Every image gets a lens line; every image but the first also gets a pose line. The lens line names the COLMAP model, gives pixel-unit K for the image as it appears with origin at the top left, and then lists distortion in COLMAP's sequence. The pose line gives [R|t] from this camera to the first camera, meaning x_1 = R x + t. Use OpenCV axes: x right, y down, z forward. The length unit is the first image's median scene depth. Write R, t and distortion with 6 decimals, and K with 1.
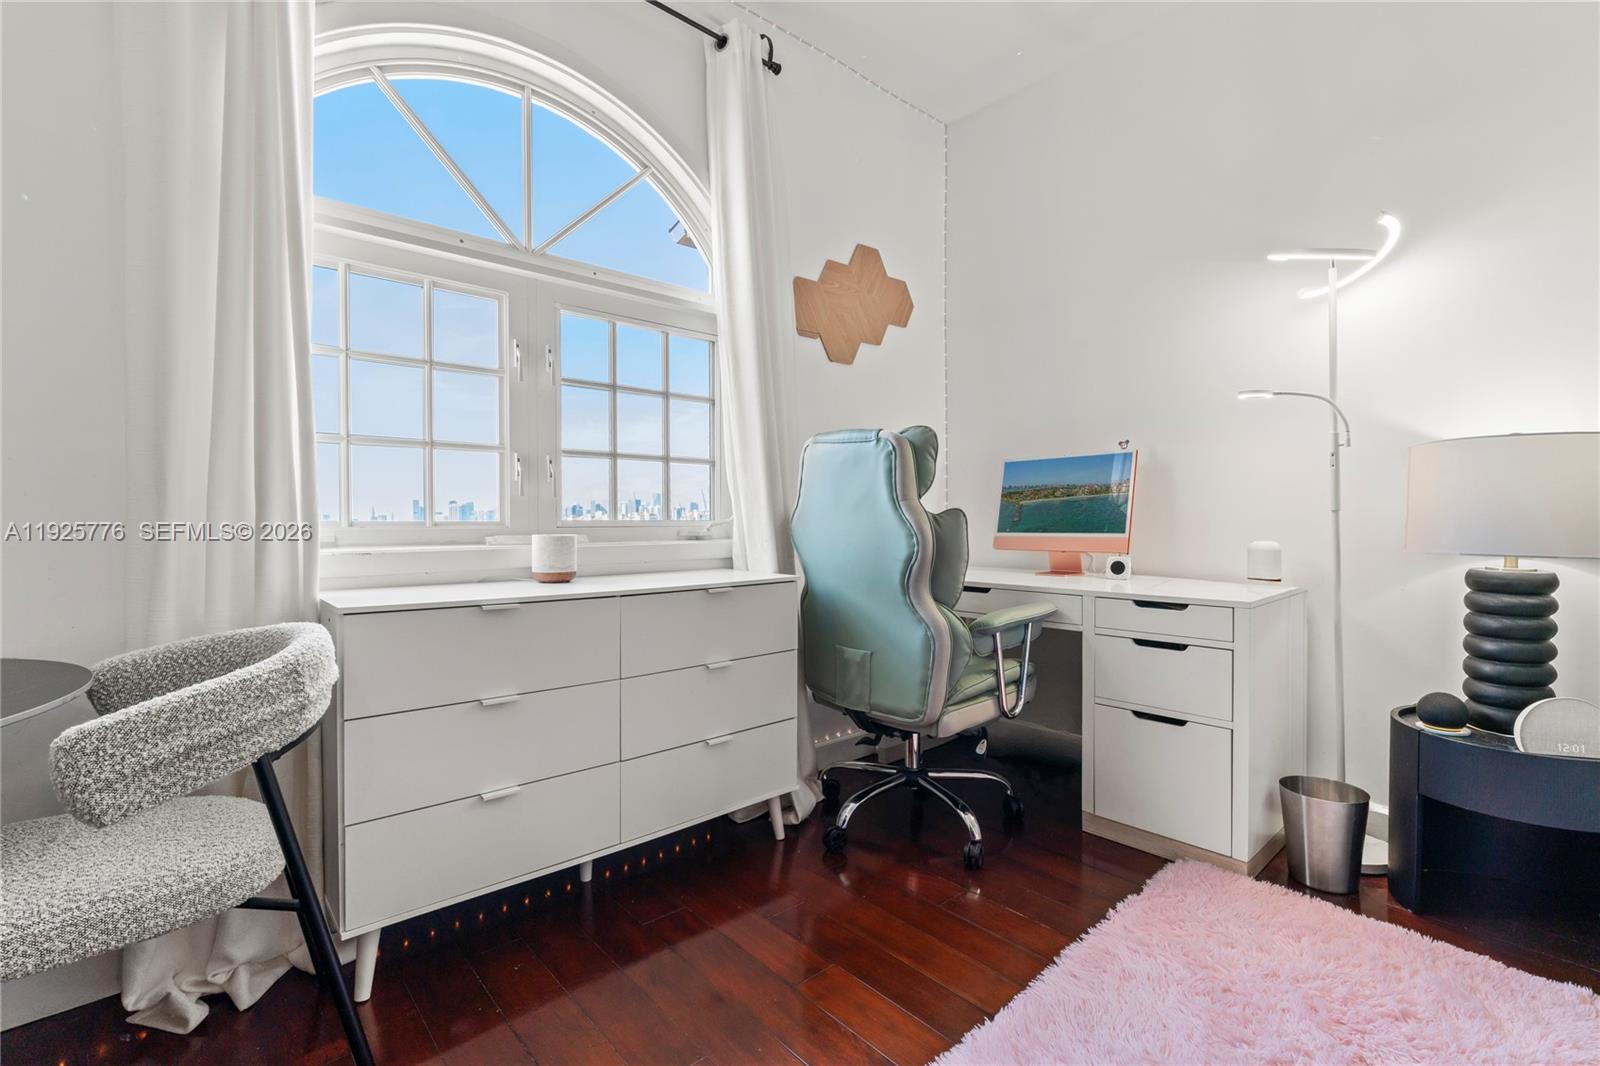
lens RADIAL K [[726.8, 0, 797.4], [0, 726.8, 531.8], [0, 0, 1]] dist [0.016768, 0.000625]
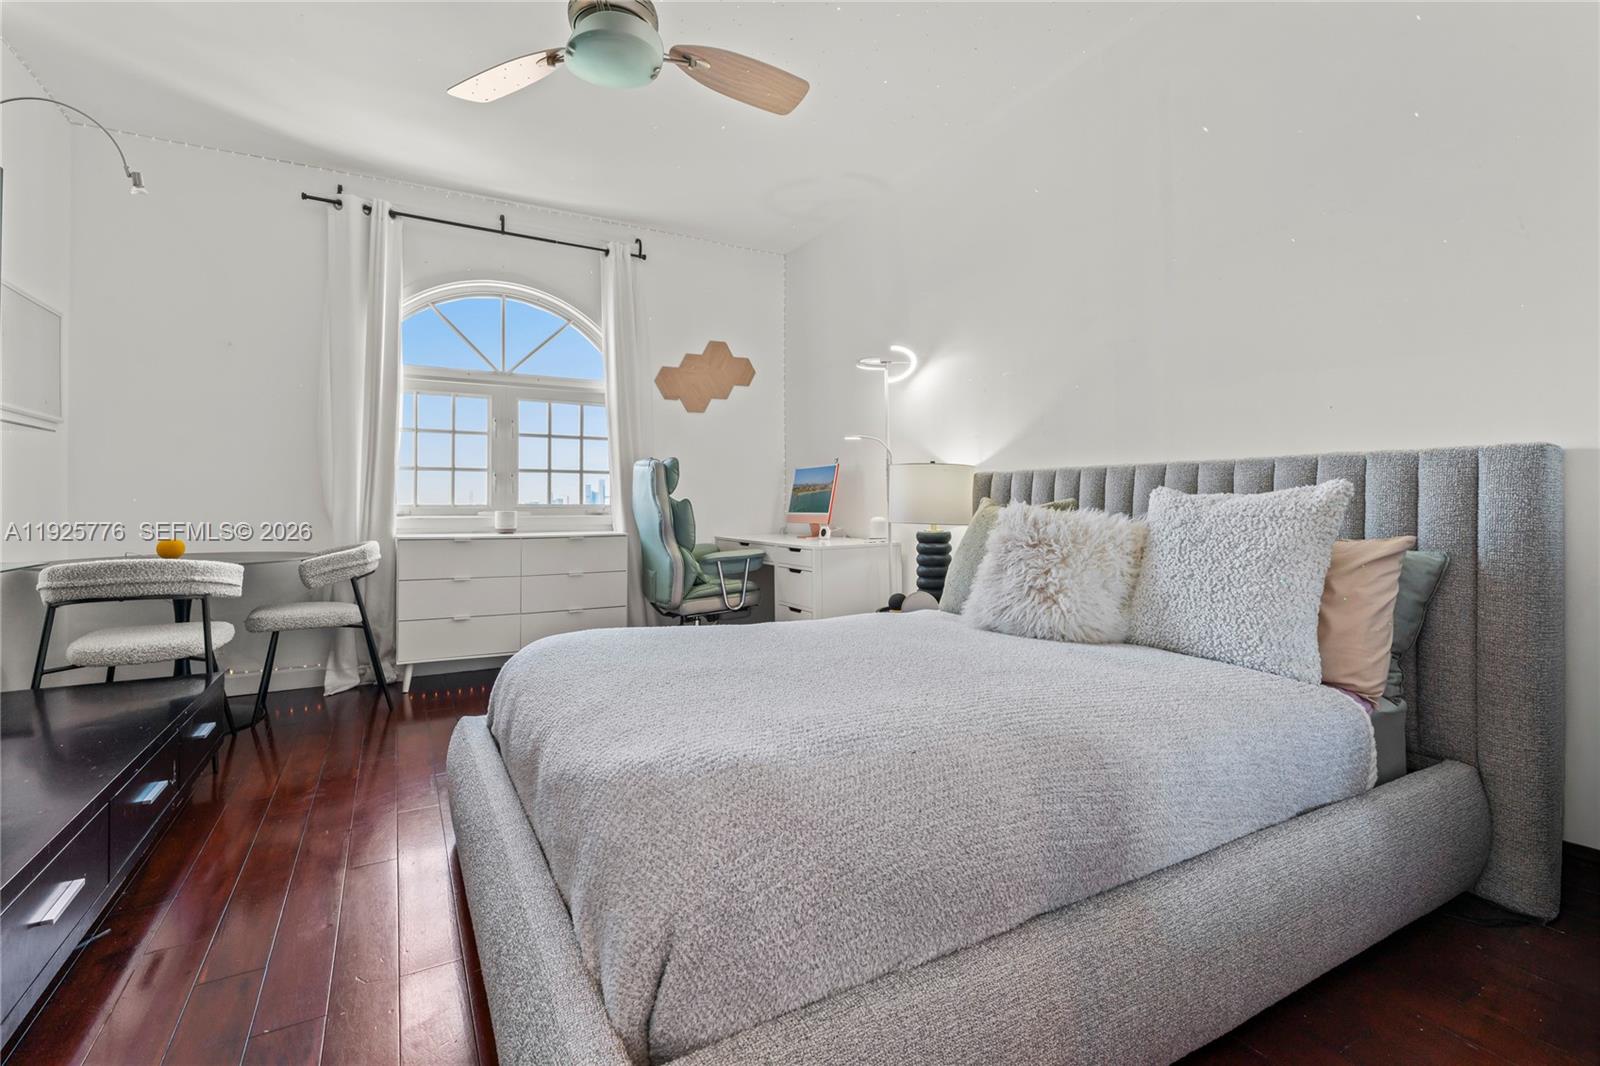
lens RADIAL K [[726.8, 0, 799.1], [0, 726.8, 504.4], [0, 0, 1]] dist [0.016768, 0.000625]
pose [[0.976610, 0.000897, -0.215017, 0.831094], [-0.003916, 0.999900, -0.013615, 0.007846], [0.214983, 0.014138, 0.976516, -0.766291]]
